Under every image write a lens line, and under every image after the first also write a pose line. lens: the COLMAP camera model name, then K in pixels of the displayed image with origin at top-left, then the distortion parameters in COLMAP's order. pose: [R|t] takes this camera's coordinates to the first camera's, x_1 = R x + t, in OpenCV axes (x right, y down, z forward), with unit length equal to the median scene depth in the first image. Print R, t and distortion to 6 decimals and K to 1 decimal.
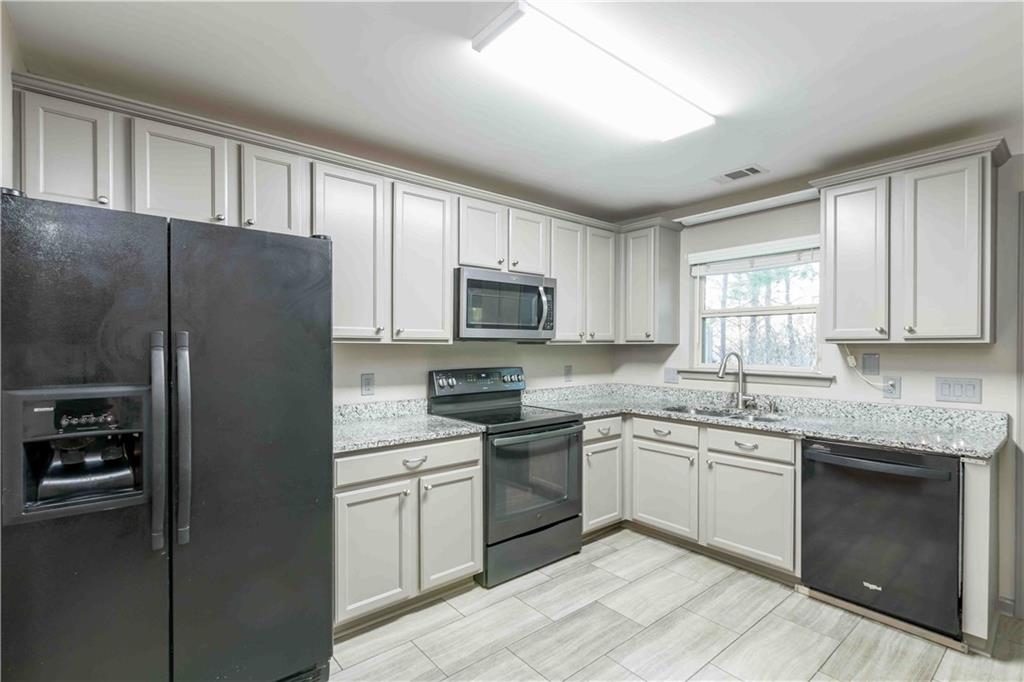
lens RADIAL K [[485.5, 0, 507.5], [0, 485.5, 345.3], [0, 0, 1]] dist [0.011600, -0.001036]
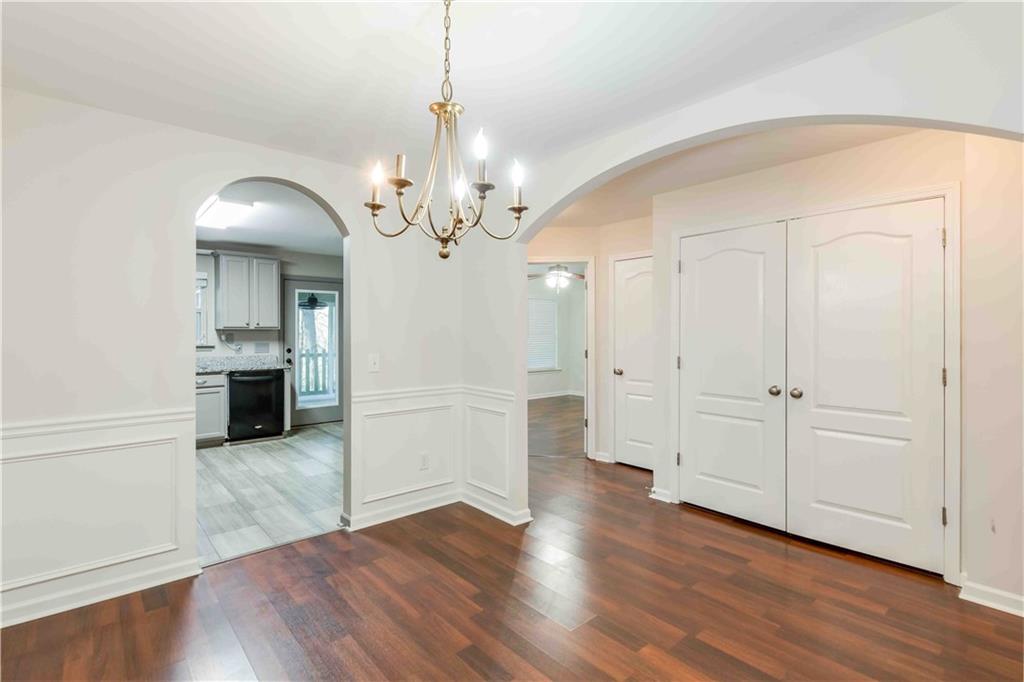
lens RADIAL K [[485.5, 0, 503.4], [0, 485.5, 331.8], [0, 0, 1]] dist [0.011600, -0.001036]
pose [[-0.027443, -0.008645, 0.999586, -1.450194], [-0.006922, 0.999940, 0.008458, -0.017781], [-0.999599, -0.006687, -0.027501, -0.145273]]
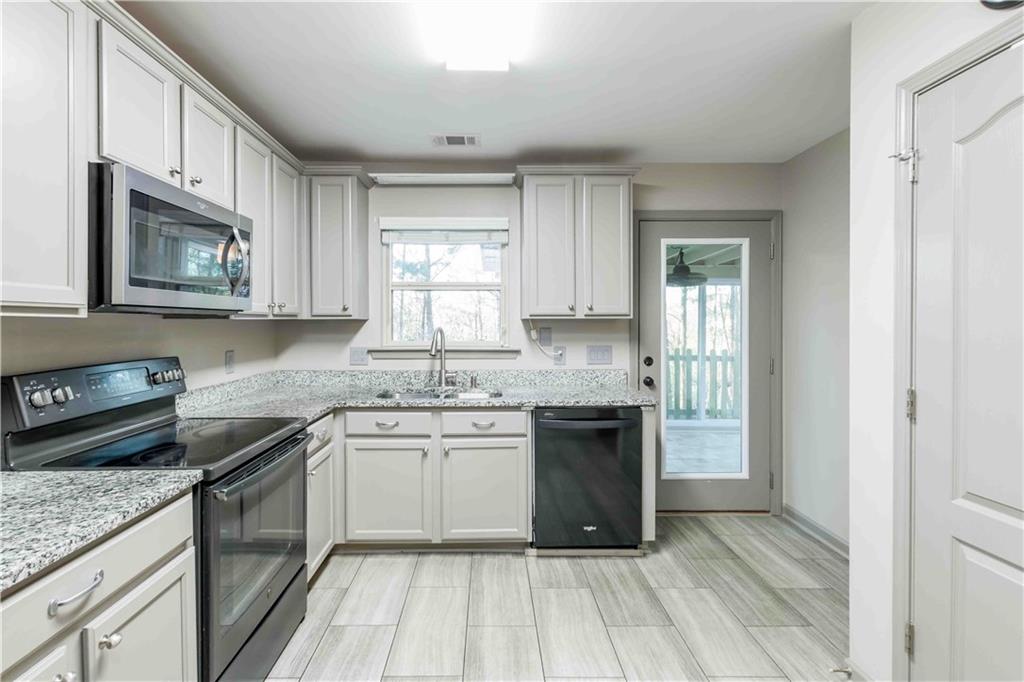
lens RADIAL K [[485.5, 0, 488.4], [0, 485.5, 327.3], [0, 0, 1]] dist [0.011600, -0.001036]
pose [[0.629224, -0.009723, 0.777163, -0.243947], [0.001221, 0.999933, 0.011521, 0.002476], [-0.777223, -0.006300, 0.629194, 0.381723]]
